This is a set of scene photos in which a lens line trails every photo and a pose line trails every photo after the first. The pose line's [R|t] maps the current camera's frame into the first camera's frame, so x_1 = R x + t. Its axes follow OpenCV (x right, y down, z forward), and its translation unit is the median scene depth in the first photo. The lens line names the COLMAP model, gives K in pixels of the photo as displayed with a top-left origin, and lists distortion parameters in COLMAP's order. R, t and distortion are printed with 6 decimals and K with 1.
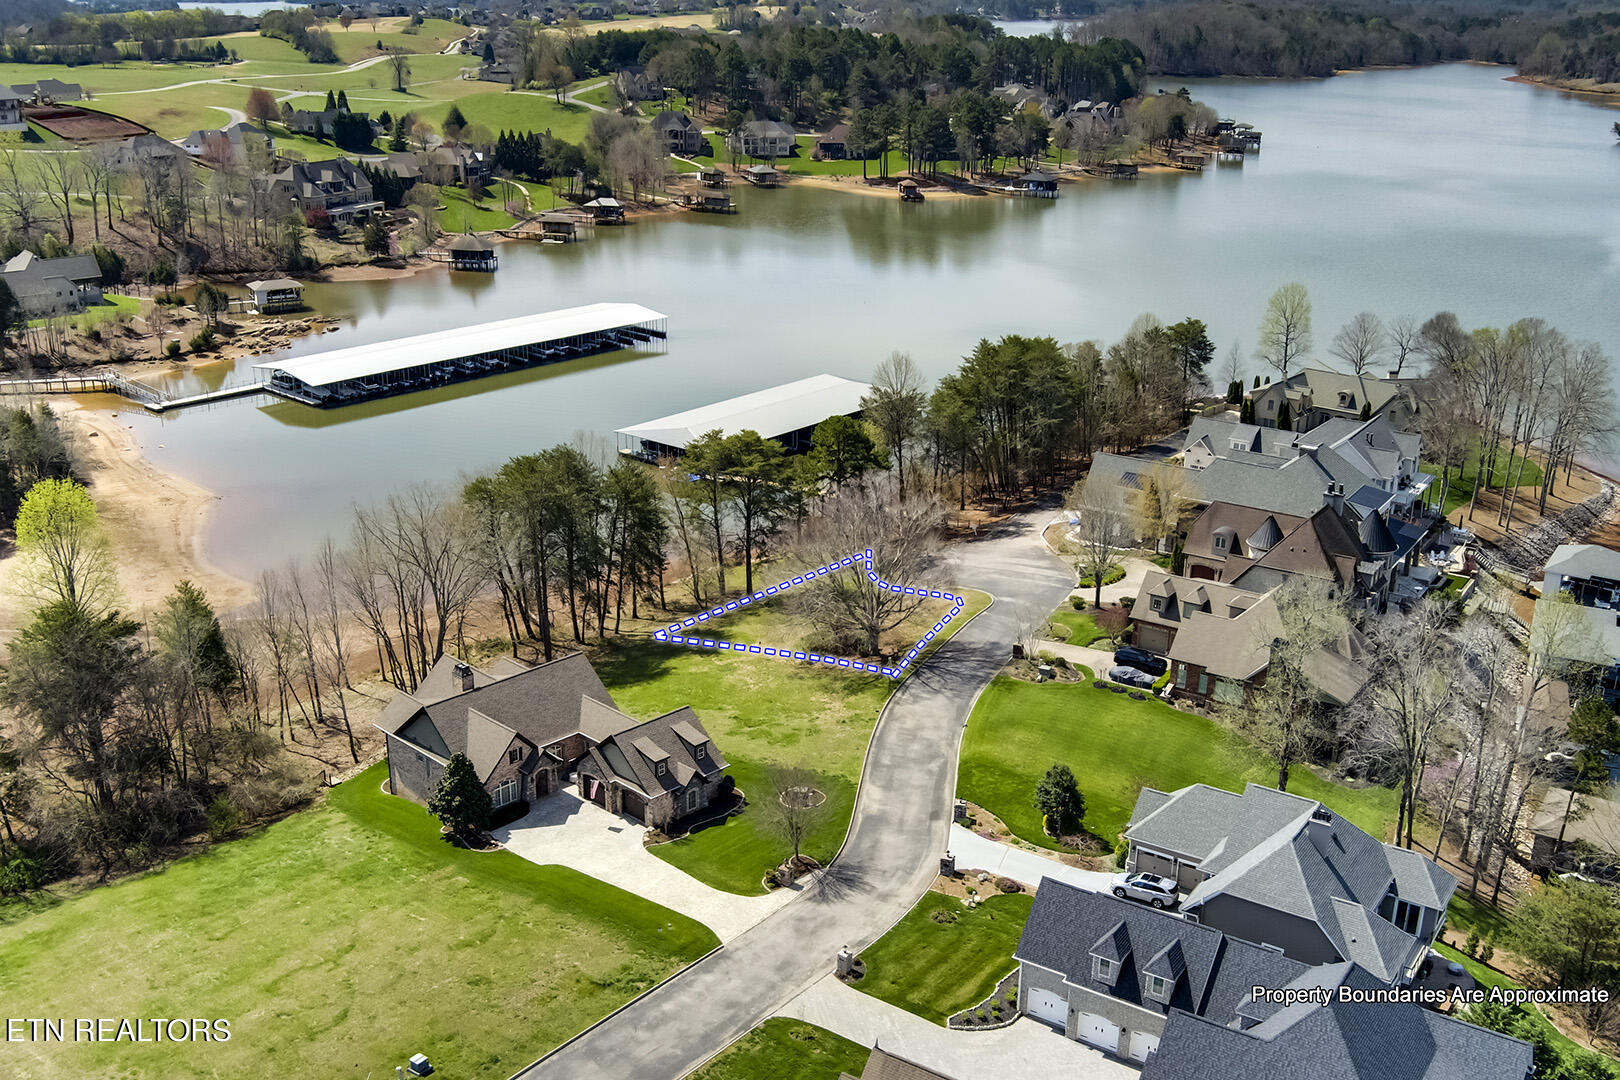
lens RADIAL K [[1673.1, 0, 802.4], [0, 1673.1, 550.0], [0, 0, 1]] dist [-0.077145, 0.000000]
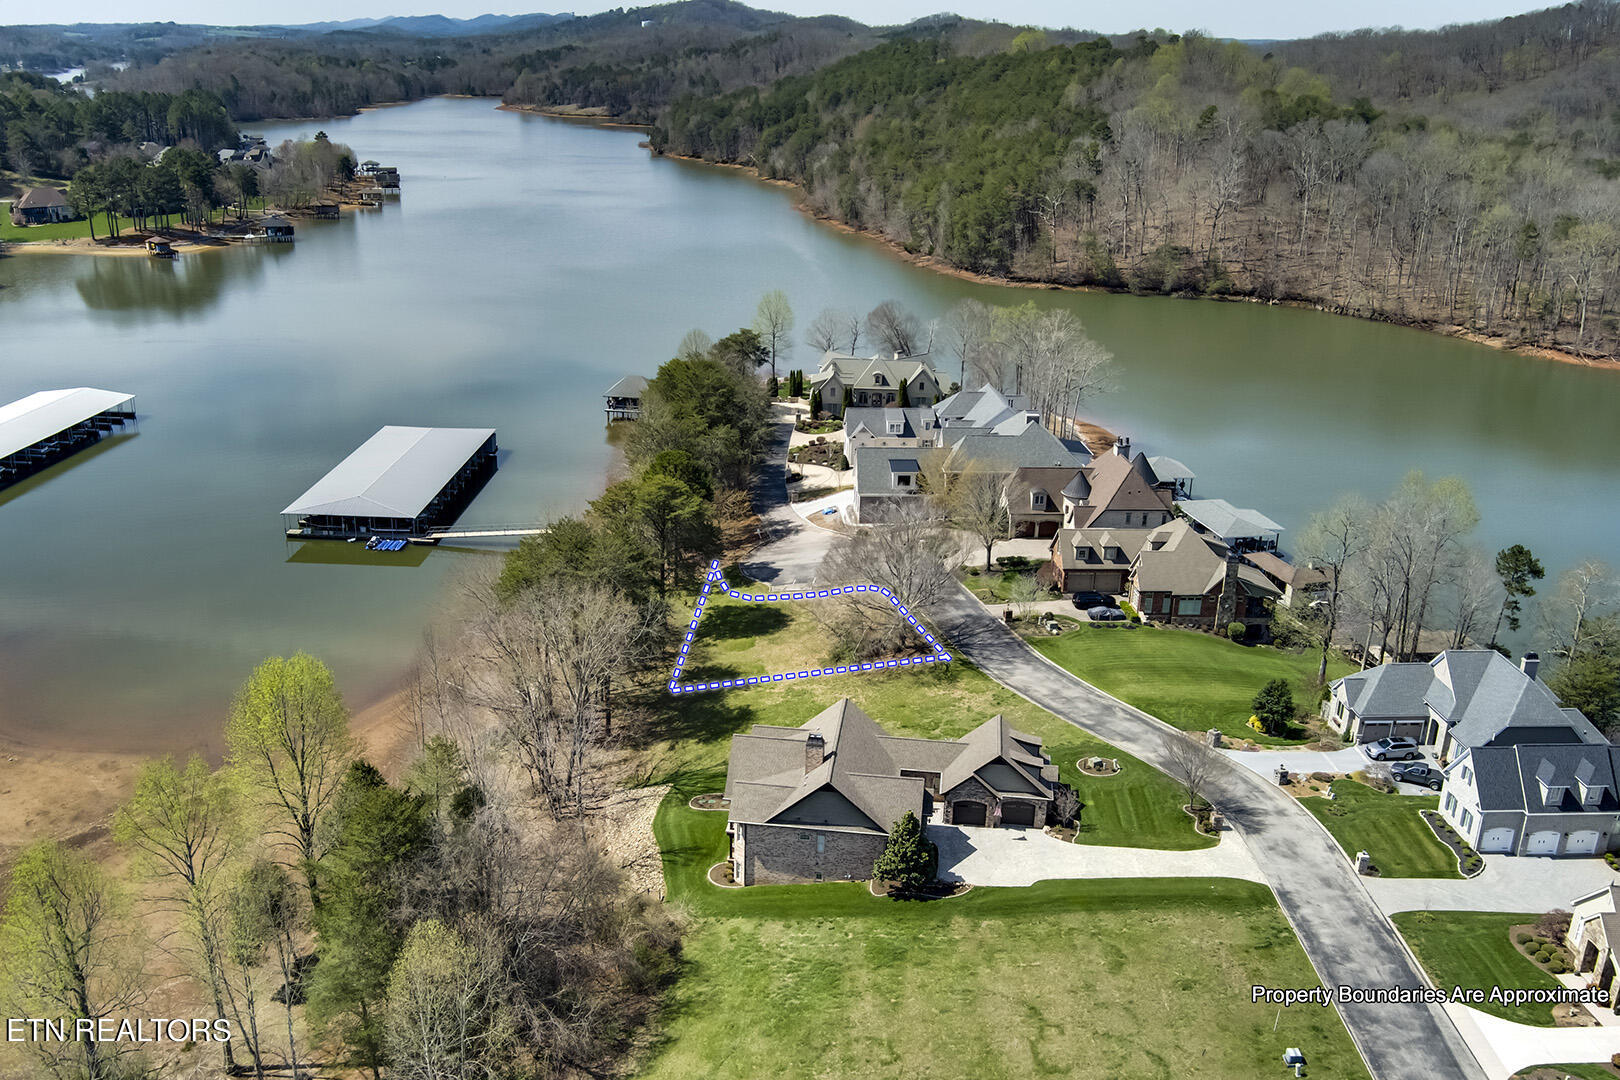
lens RADIAL K [[1478.3, 0, 767.4], [0, 1478.3, 592.1], [0, 0, 1]] dist [-0.064734, 0.000000]
pose [[0.802771, -0.209732, 0.558186, -0.218840], [0.188961, 0.977333, 0.095463, -0.032601], [-0.565555, 0.028840, 0.824206, 0.088487]]
